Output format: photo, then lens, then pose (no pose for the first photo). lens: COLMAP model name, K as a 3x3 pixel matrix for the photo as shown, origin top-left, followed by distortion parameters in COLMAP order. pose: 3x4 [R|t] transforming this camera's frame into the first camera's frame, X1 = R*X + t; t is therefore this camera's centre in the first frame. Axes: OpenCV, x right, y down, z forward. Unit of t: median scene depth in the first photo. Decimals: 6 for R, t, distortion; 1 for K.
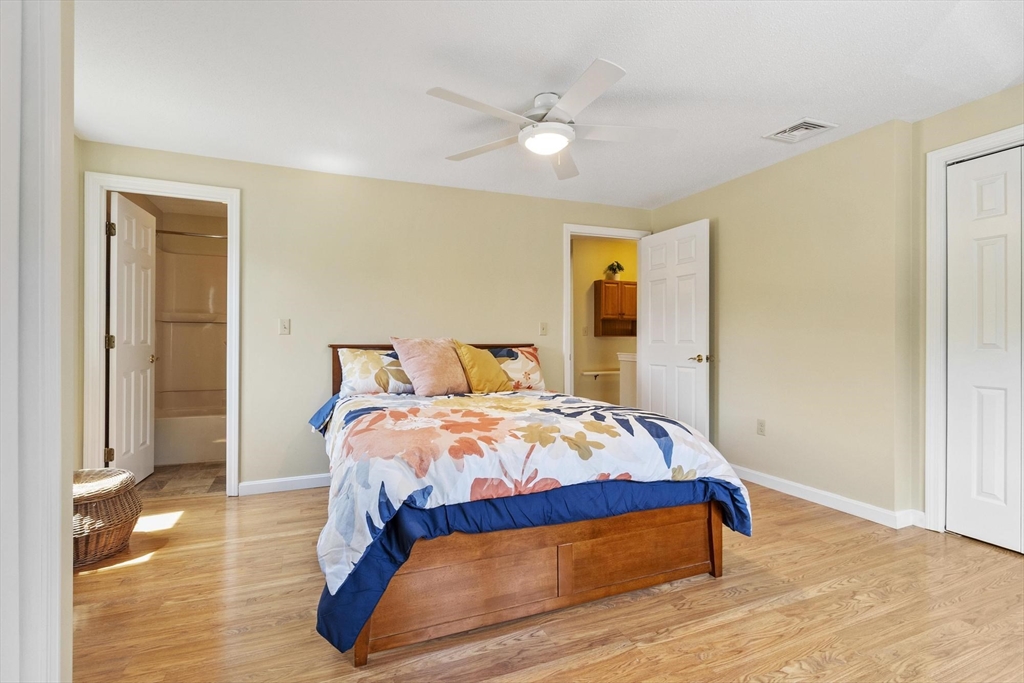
lens RADIAL K [[480.7, 0, 517.7], [0, 480.7, 339.0], [0, 0, 1]] dist [0.004557, 0.001028]
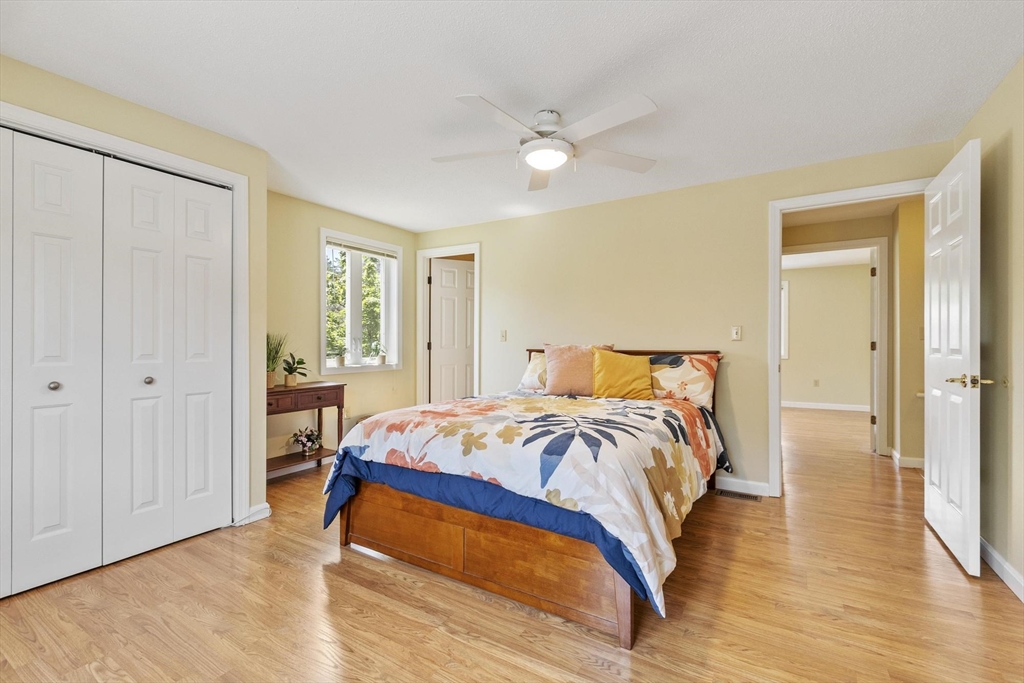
lens RADIAL K [[457.8, 0, 516.6], [0, 457.8, 341.9], [0, 0, 1]] dist [0.004548, -0.001076]
pose [[0.583264, 0.000158, -0.812283, 1.023523], [-0.000027, 1.000000, 0.000176, -0.013012], [0.812283, -0.000080, 0.583264, 0.454615]]
